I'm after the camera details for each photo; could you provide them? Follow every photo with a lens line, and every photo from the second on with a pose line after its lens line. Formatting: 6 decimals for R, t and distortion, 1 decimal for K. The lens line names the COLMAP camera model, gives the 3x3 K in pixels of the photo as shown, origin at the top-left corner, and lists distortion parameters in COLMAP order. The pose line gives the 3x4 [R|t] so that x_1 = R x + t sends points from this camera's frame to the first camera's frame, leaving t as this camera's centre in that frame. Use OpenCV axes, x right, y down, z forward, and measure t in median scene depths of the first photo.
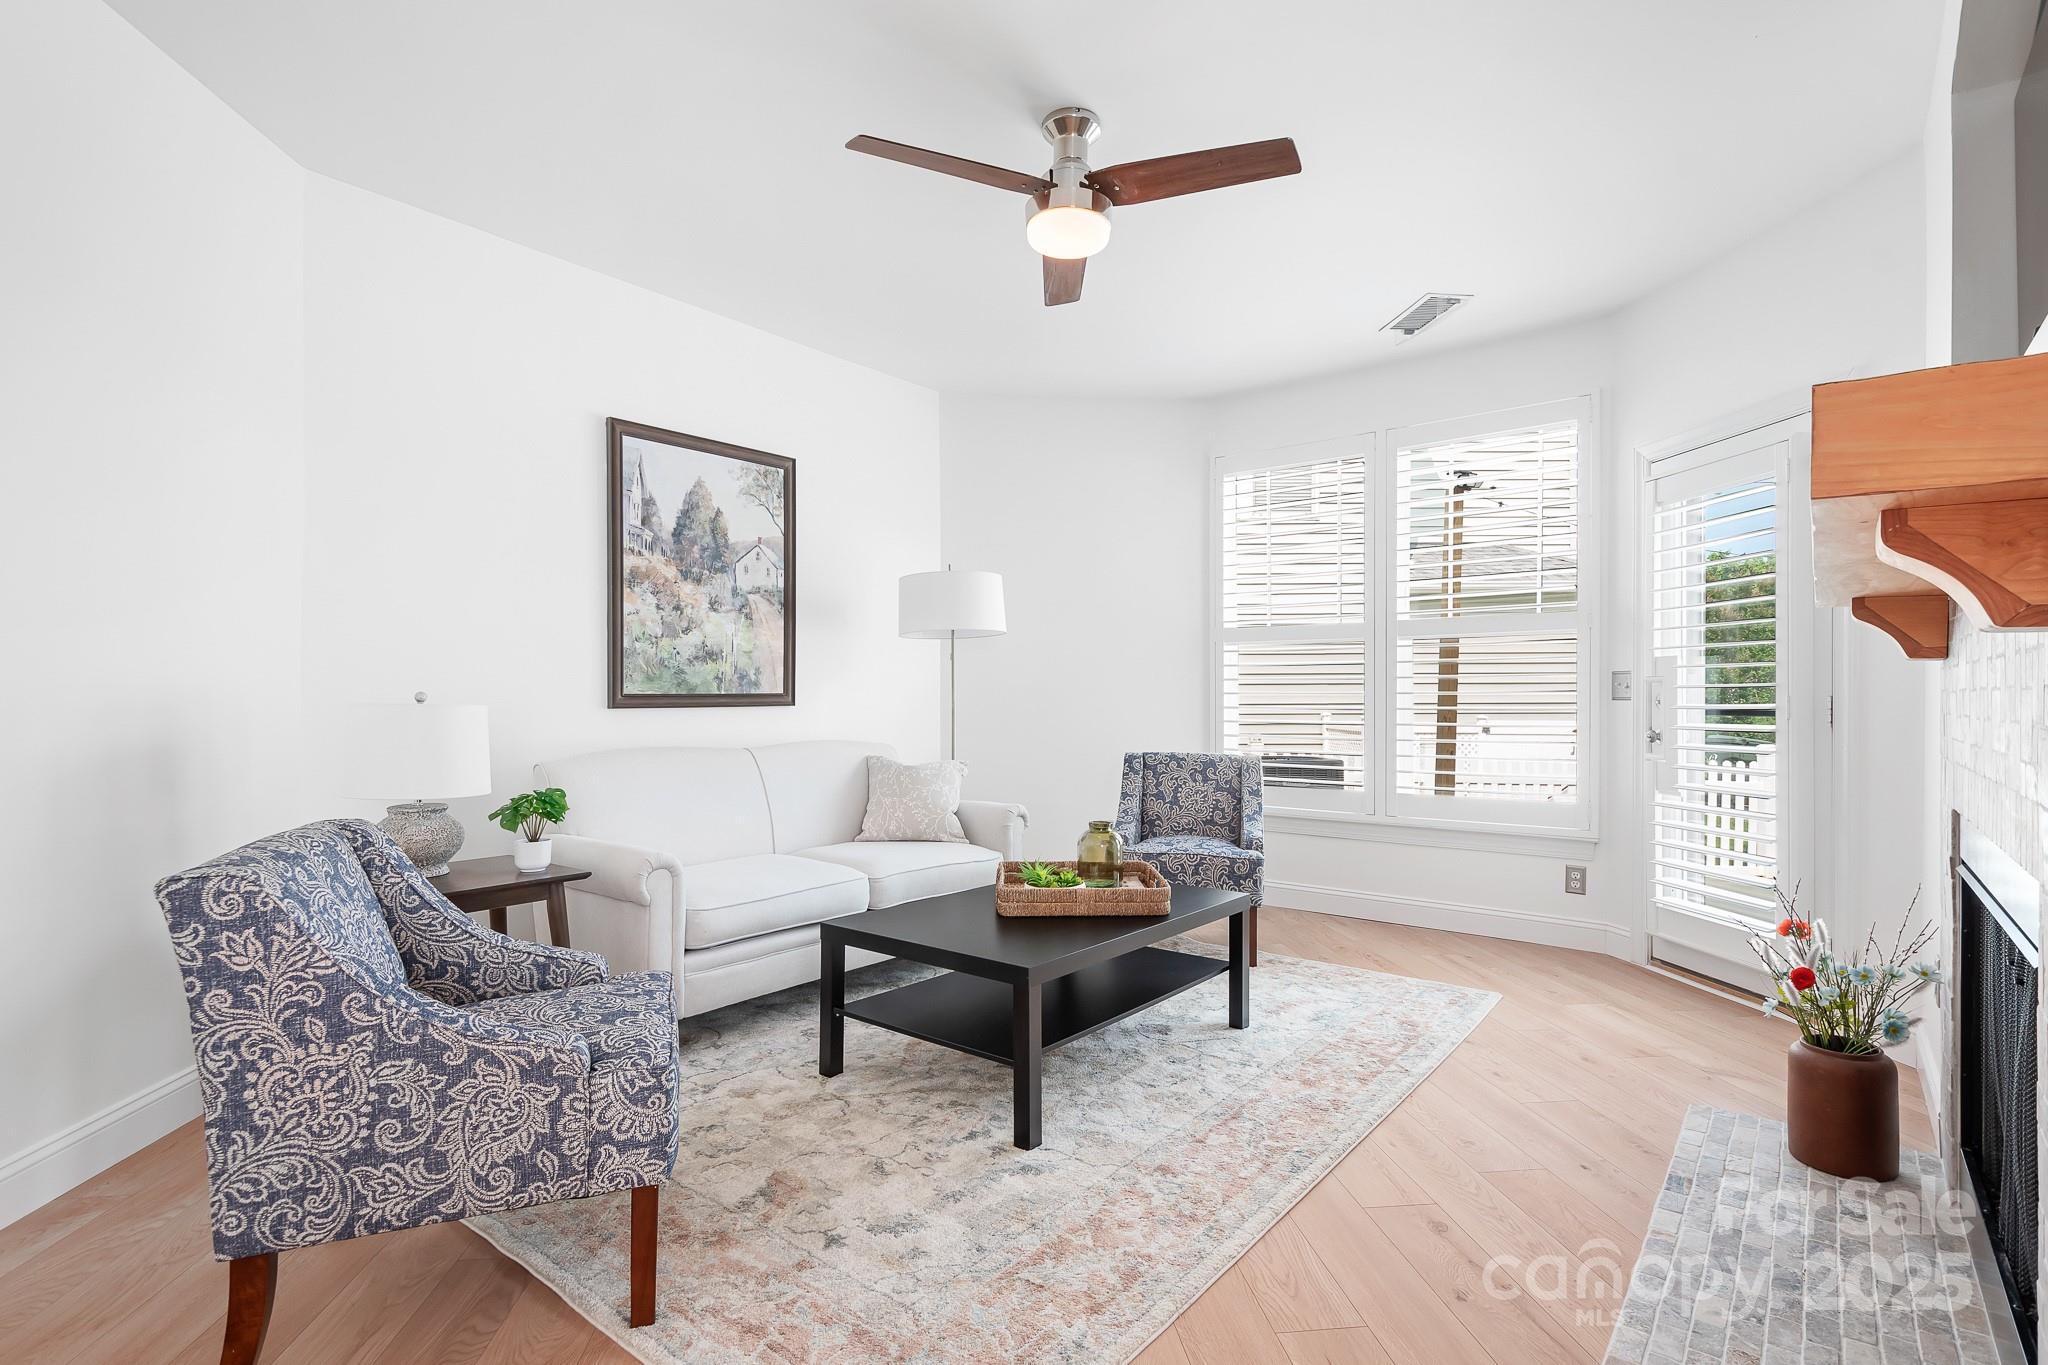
lens RADIAL K [[970.9, 0, 1028.8], [0, 970.9, 692.3], [0, 0, 1]] dist [0.000096, -0.000035]
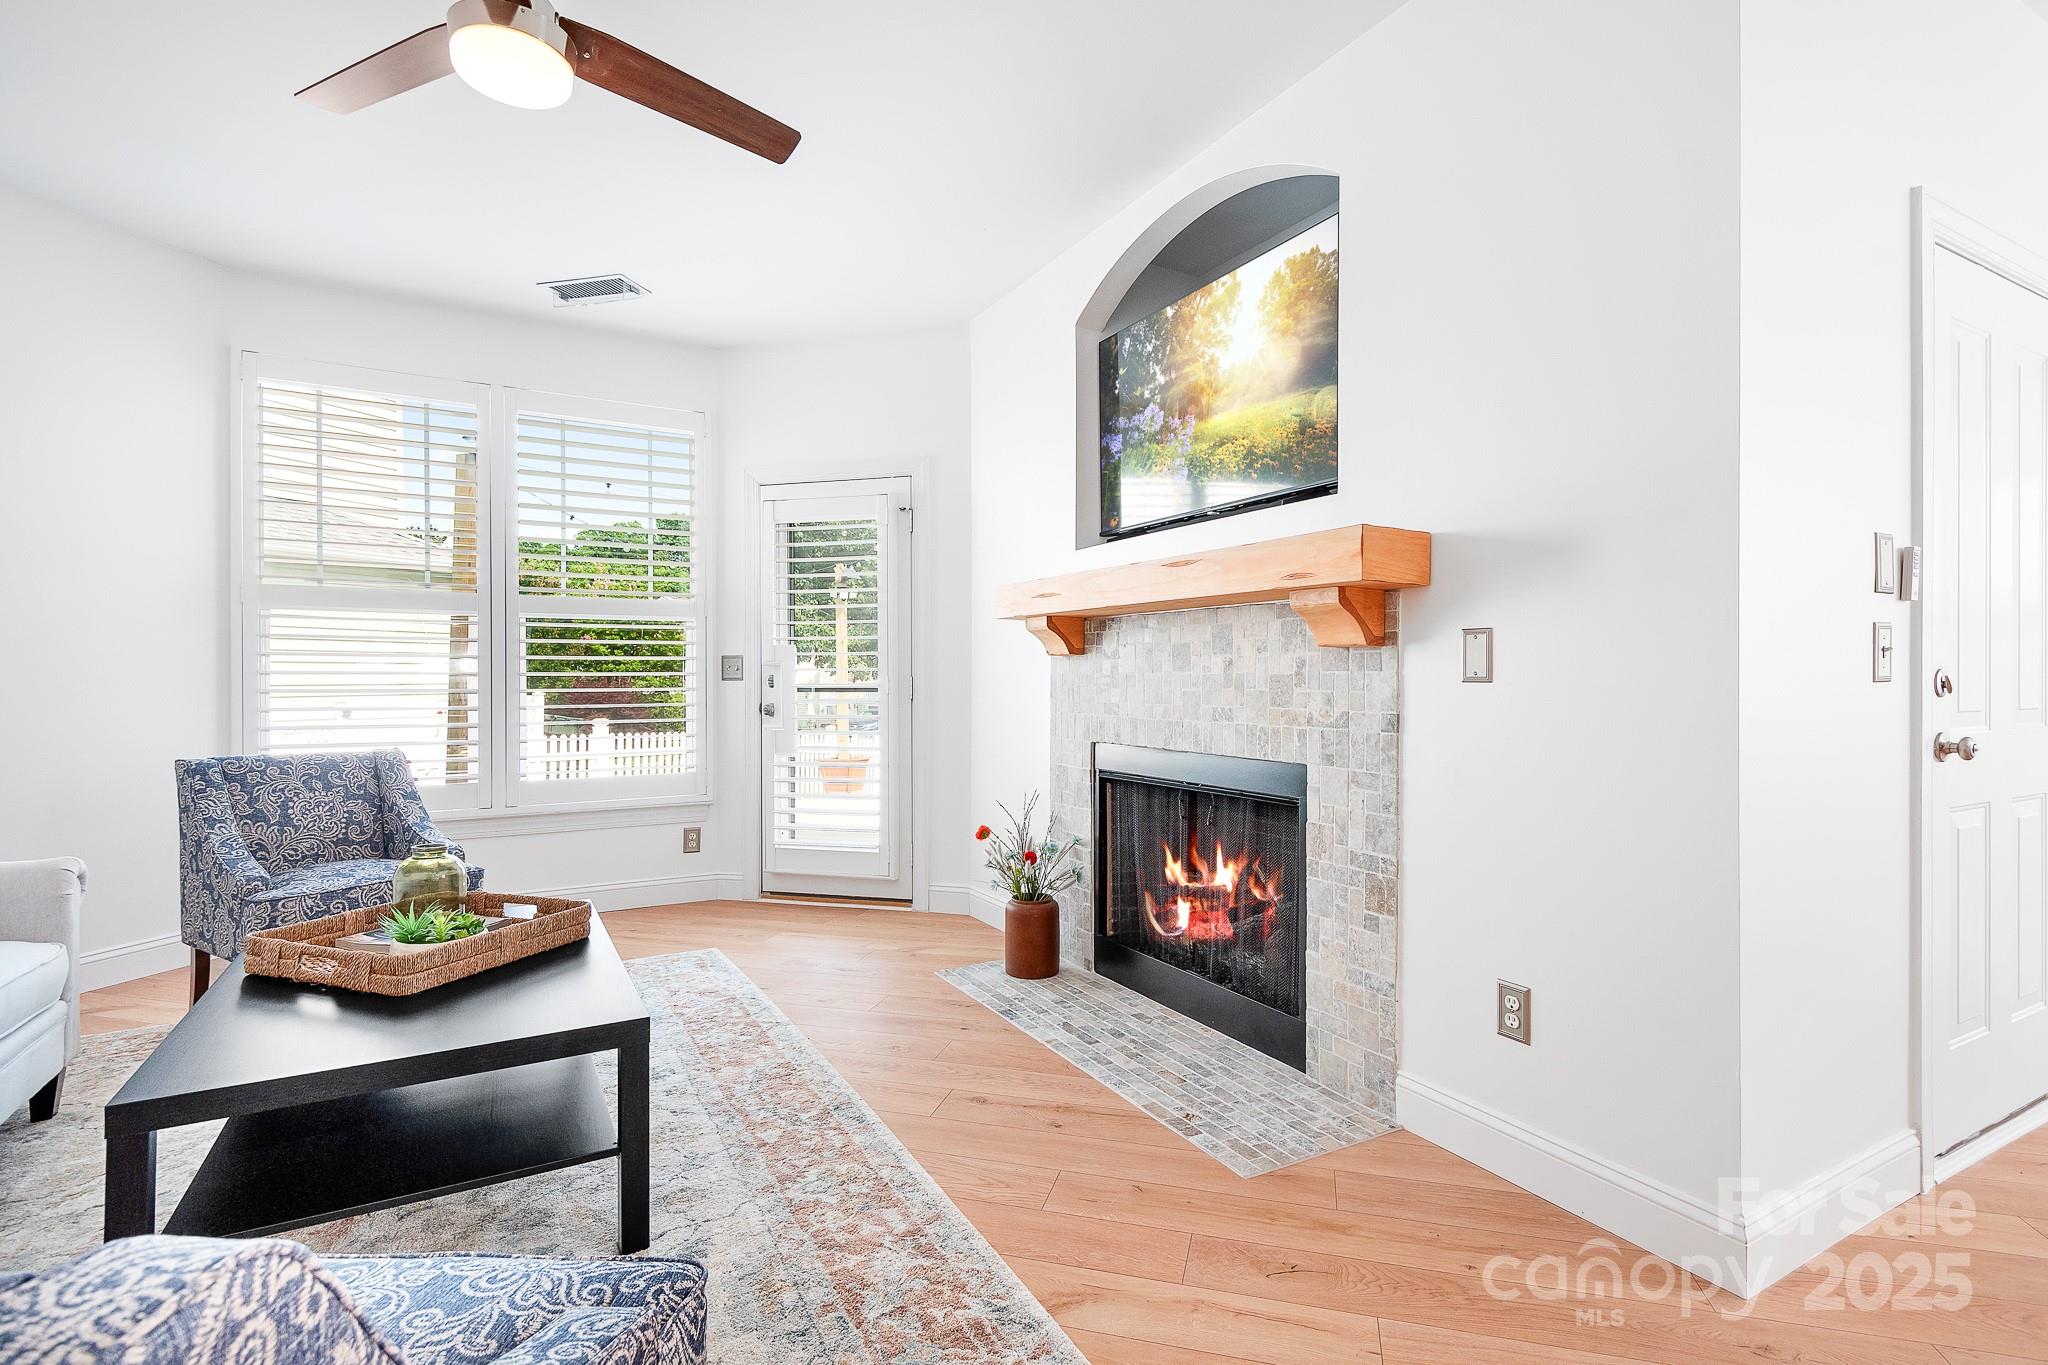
lens RADIAL K [[960.1, 0, 1037.8], [0, 960.1, 676.5], [0, 0, 1]] dist [0.002274, 0.000070]
pose [[0.367638, 0.000233, 0.929969, -0.326885], [-0.004786, 0.999987, 0.001642, -0.000081], [-0.929957, -0.005055, 0.367634, 0.219581]]
